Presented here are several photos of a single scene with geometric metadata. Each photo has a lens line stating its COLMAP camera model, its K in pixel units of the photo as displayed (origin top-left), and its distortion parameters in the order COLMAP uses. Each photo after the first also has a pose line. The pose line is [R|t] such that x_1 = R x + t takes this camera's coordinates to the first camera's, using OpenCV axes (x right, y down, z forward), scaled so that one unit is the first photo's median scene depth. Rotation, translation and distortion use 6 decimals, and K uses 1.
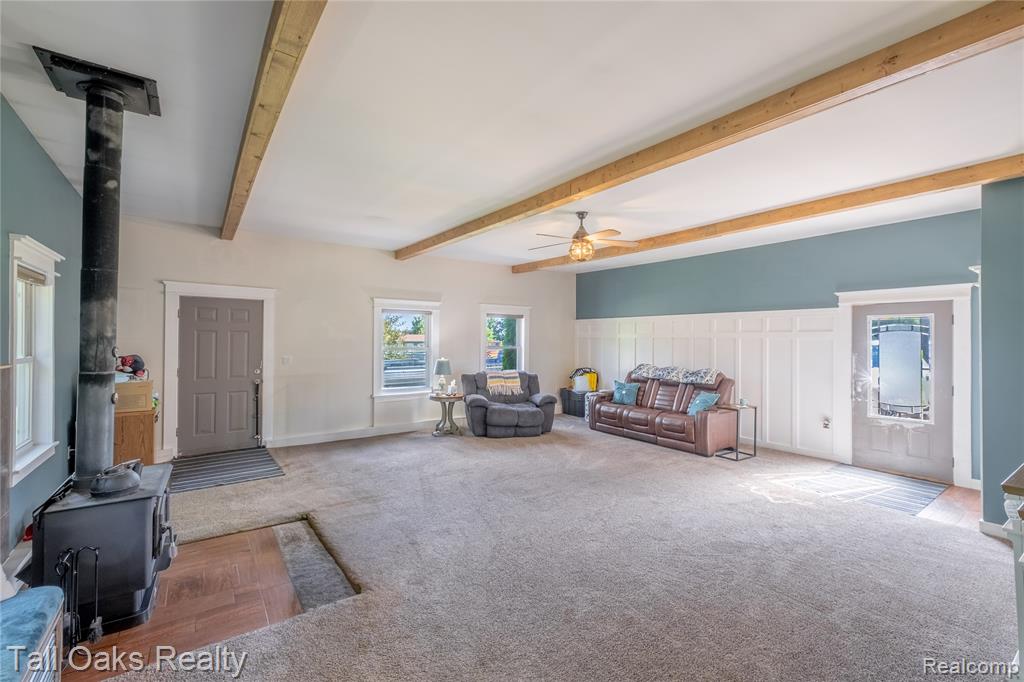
lens RADIAL K [[440.2, 0, 510.1], [0, 440.2, 337.6], [0, 0, 1]] dist [0.001444, -0.002273]
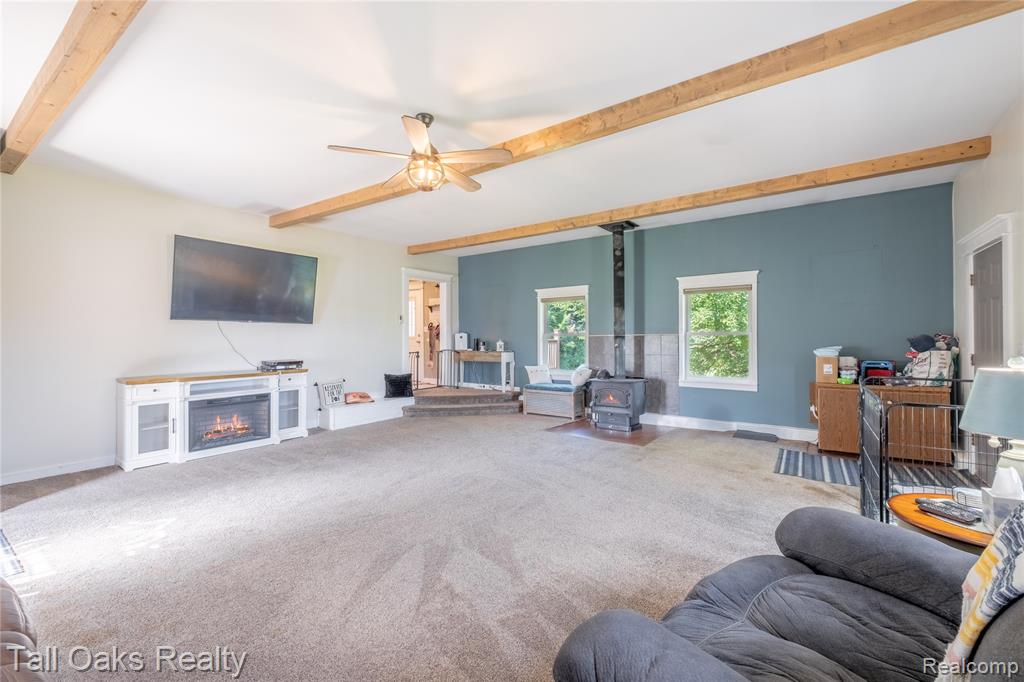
lens RADIAL K [[440.2, 0, 514.7], [0, 440.2, 337.6], [0, 0, 1]] dist [0.001444, -0.002273]
pose [[-0.944783, -0.004238, -0.327668, 0.281161], [-0.002182, 0.999976, -0.006640, 0.061481], [0.327688, -0.005559, -0.944770, 1.854500]]
